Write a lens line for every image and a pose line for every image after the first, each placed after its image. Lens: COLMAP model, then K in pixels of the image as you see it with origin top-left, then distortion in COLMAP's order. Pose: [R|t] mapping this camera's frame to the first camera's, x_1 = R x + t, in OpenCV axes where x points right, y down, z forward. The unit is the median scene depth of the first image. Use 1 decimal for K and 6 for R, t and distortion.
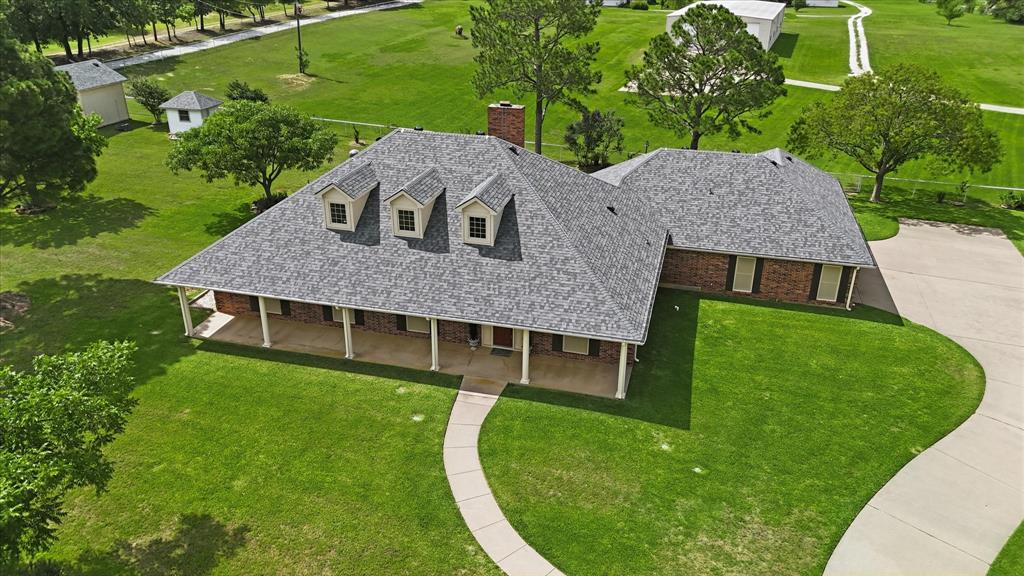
lens RADIAL K [[766.1, 0, 512.5], [0, 766.1, 288.7], [0, 0, 1]] dist [0.064878, -0.054937]
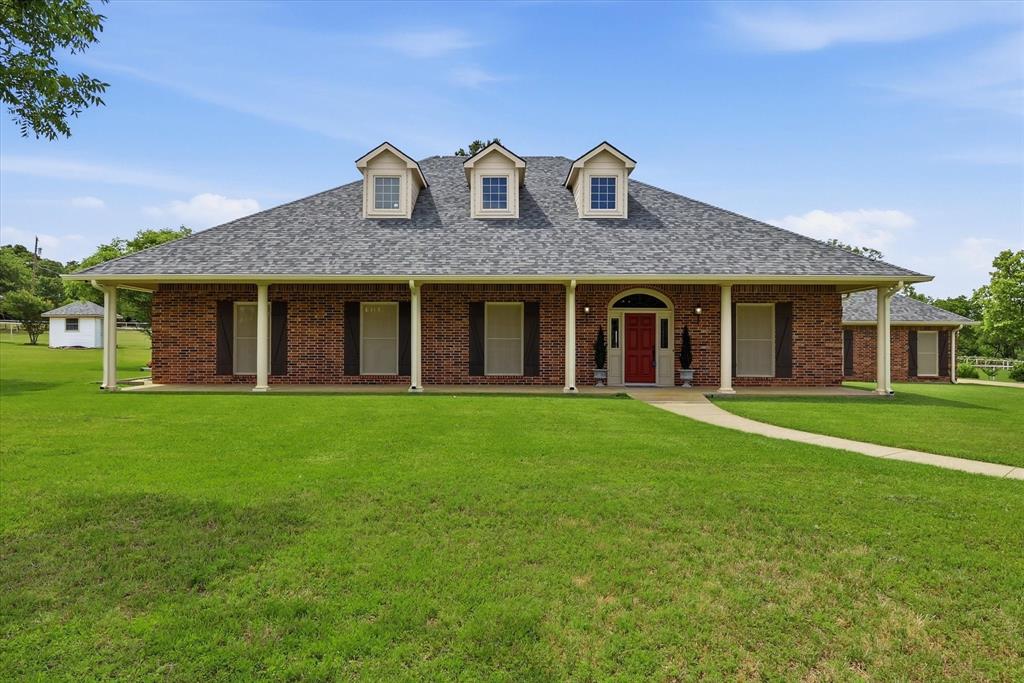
lens RADIAL K [[650.1, 0, 505.8], [0, 650.1, 336.6], [0, 0, 1]] dist [0.007930, 0.000803]
pose [[0.971022, -0.005690, 0.238924, -0.222834], [0.101990, 0.913978, -0.392736, 0.213939], [-0.216136, 0.405723, 0.888073, 0.444870]]
